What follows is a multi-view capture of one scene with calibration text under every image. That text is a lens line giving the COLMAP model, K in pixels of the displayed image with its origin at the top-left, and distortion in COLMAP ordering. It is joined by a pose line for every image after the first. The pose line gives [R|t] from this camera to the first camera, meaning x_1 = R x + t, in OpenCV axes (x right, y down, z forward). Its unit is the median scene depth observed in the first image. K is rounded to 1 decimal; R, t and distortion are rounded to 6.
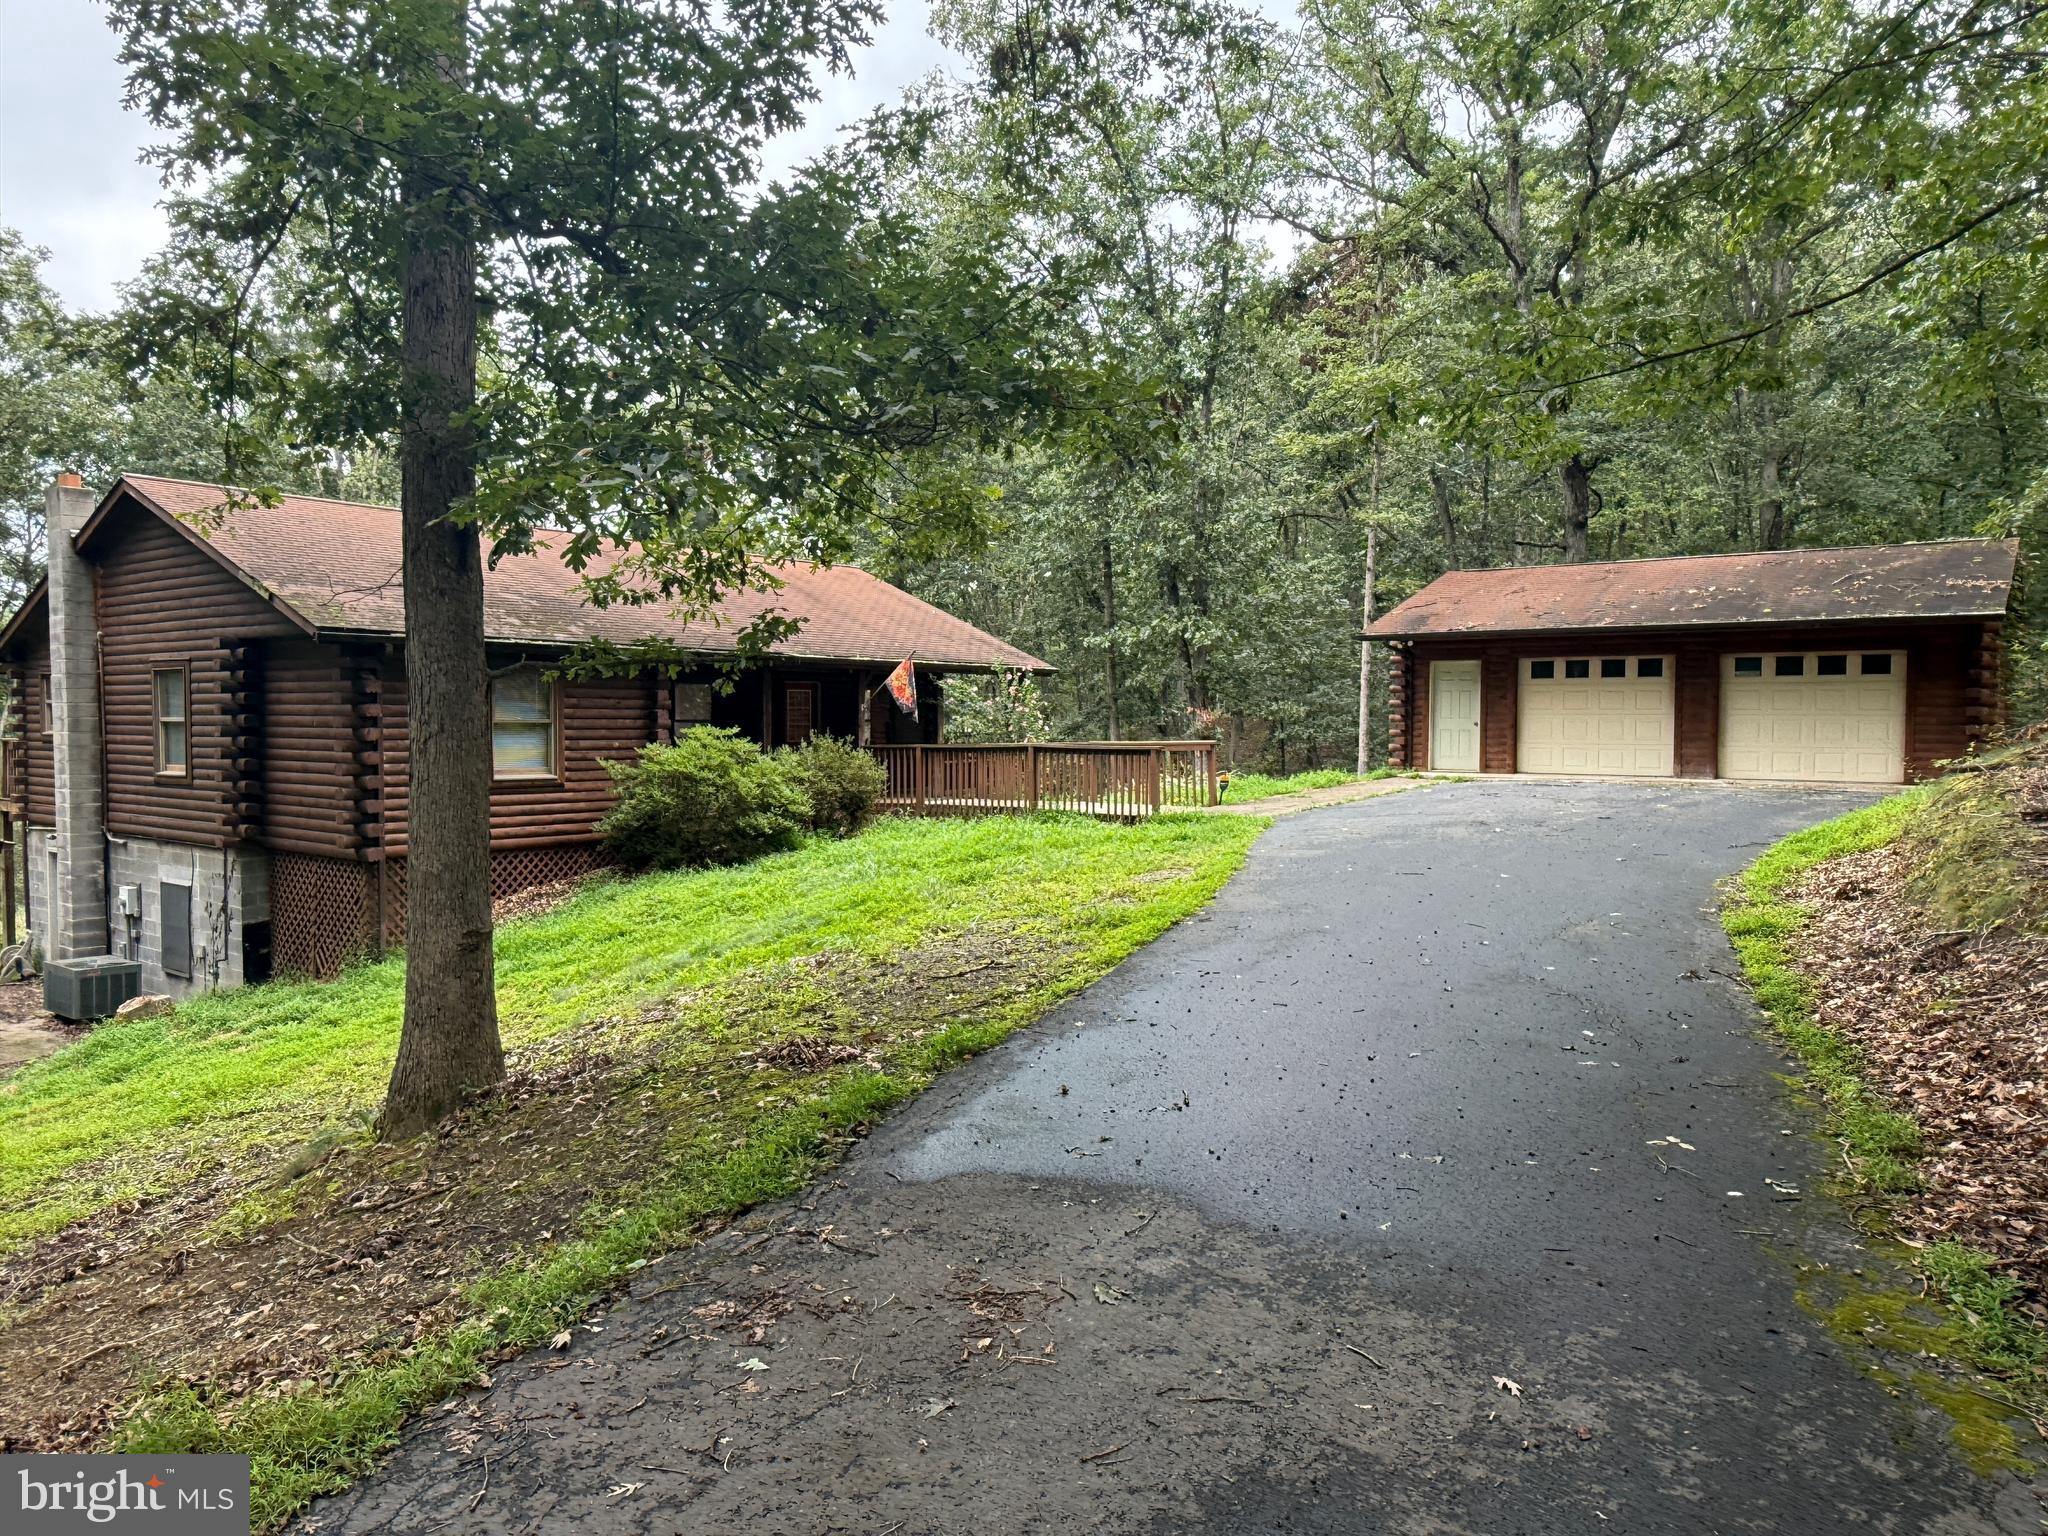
lens RADIAL K [[1397.1, 0, 1024.0], [0, 1397.1, 768.0], [0, 0, 1]] dist [-0.001436, -0.001124]
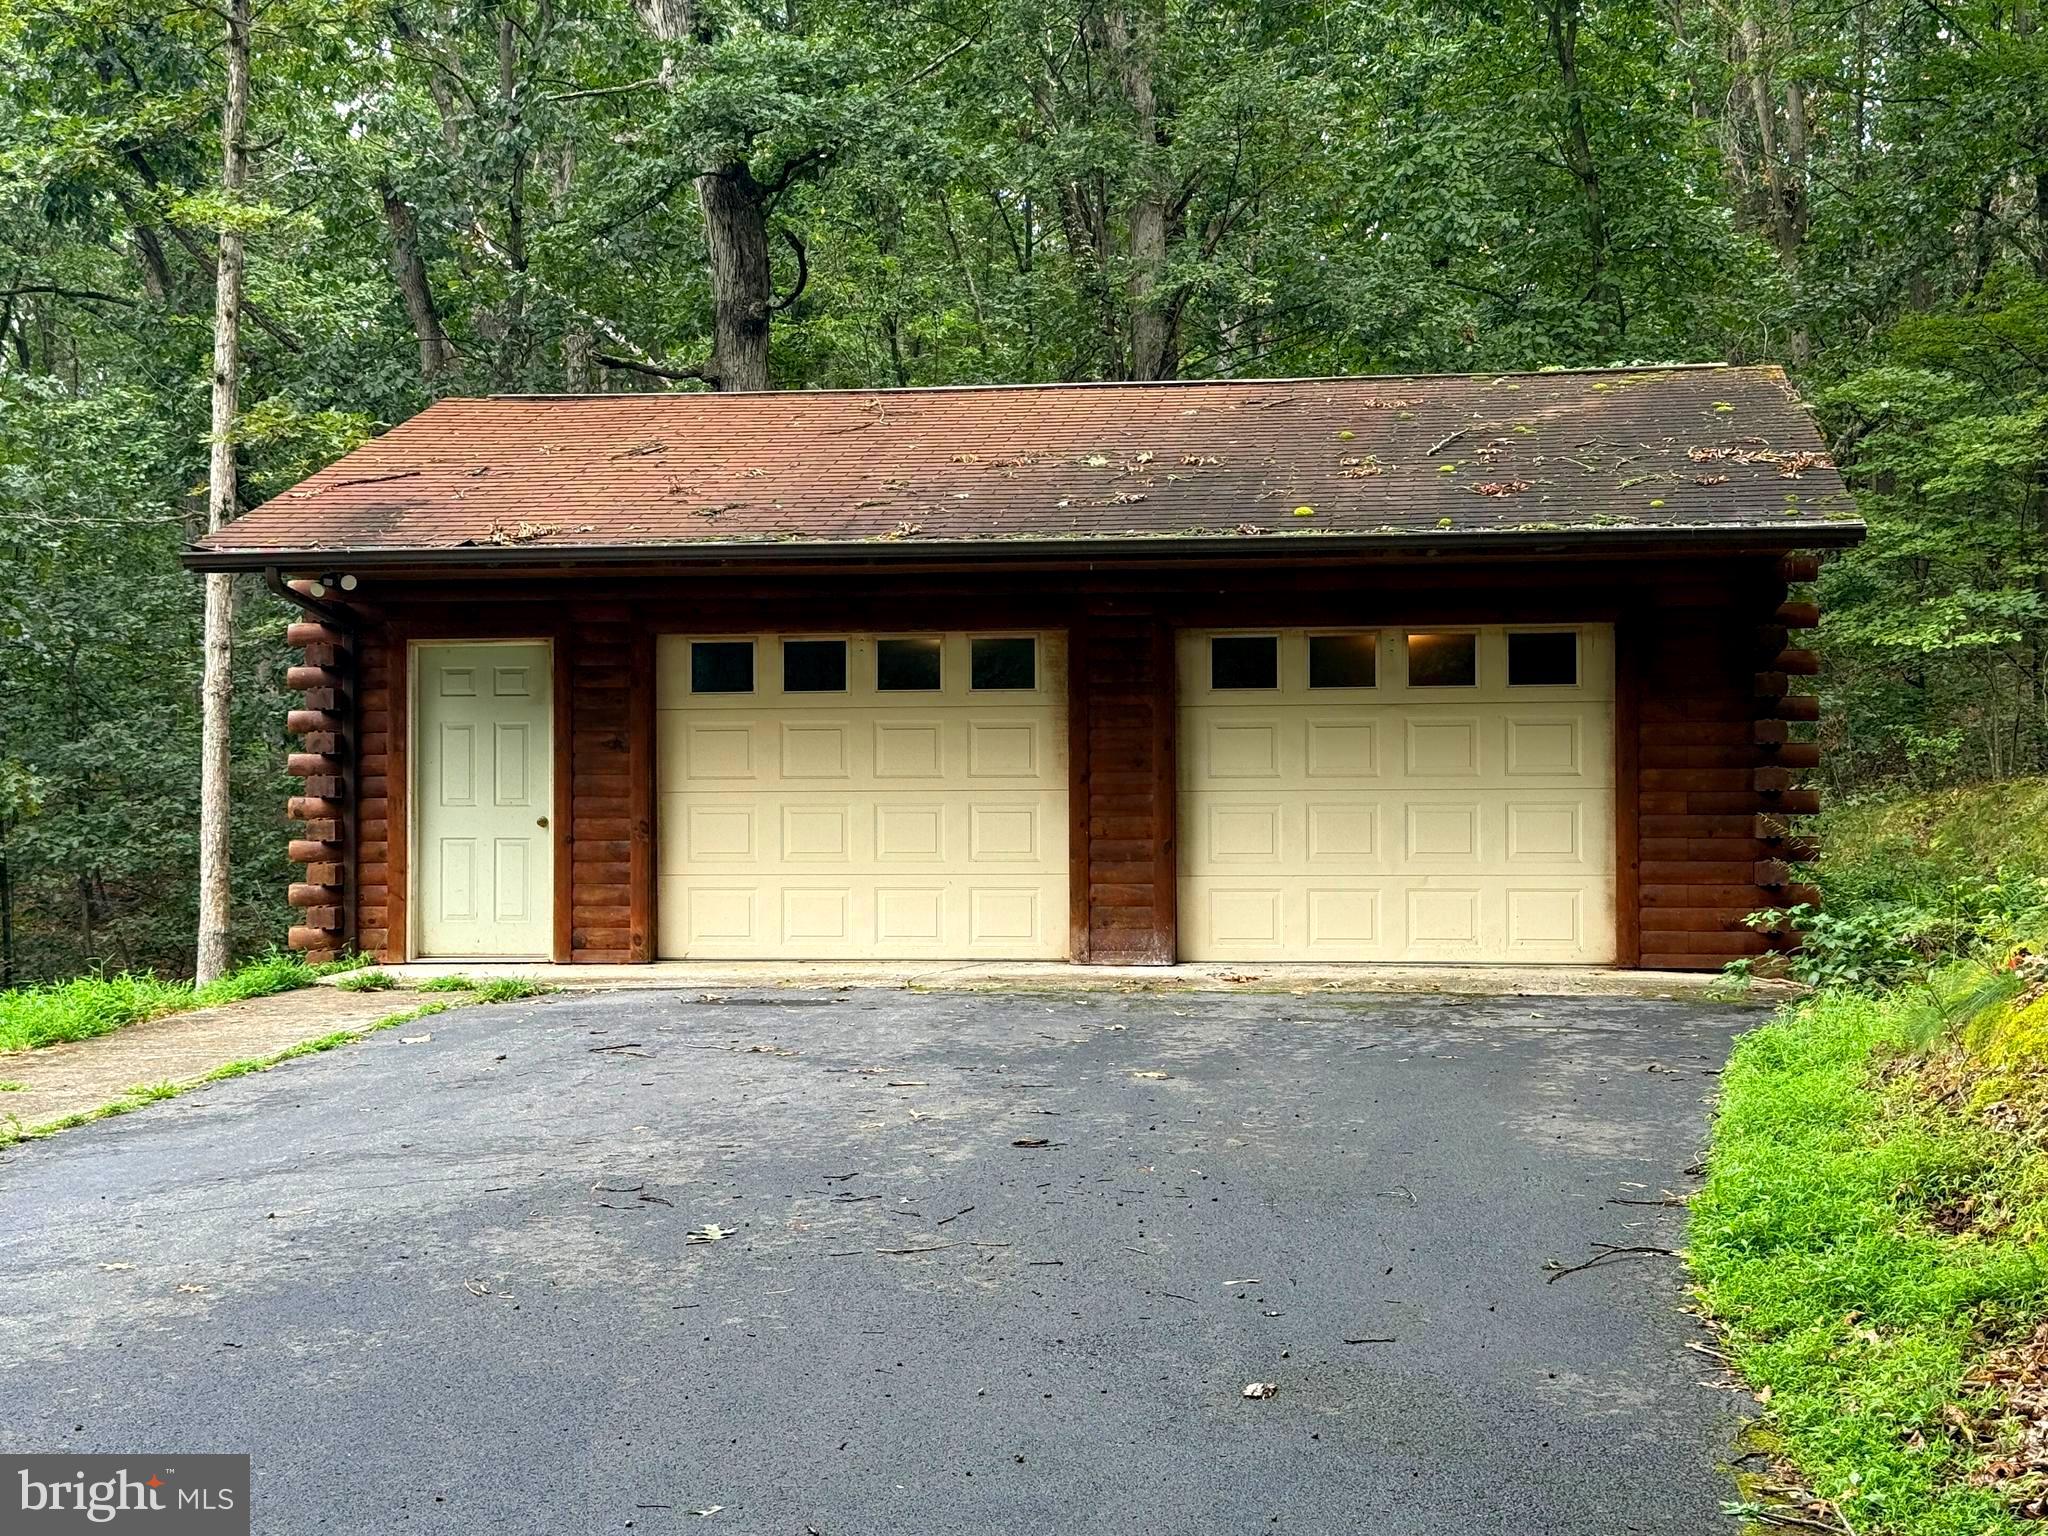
lens RADIAL K [[2968.7, 0, 1024.0], [0, 2968.7, 768.0], [0, 0, 1]] dist [0.162503, -0.043248]
pose [[0.878234, -0.000940, 0.478231, 0.081797], [0.024084, 0.998816, -0.042265, -0.011826], [-0.477625, 0.048636, 0.877217, 0.321086]]
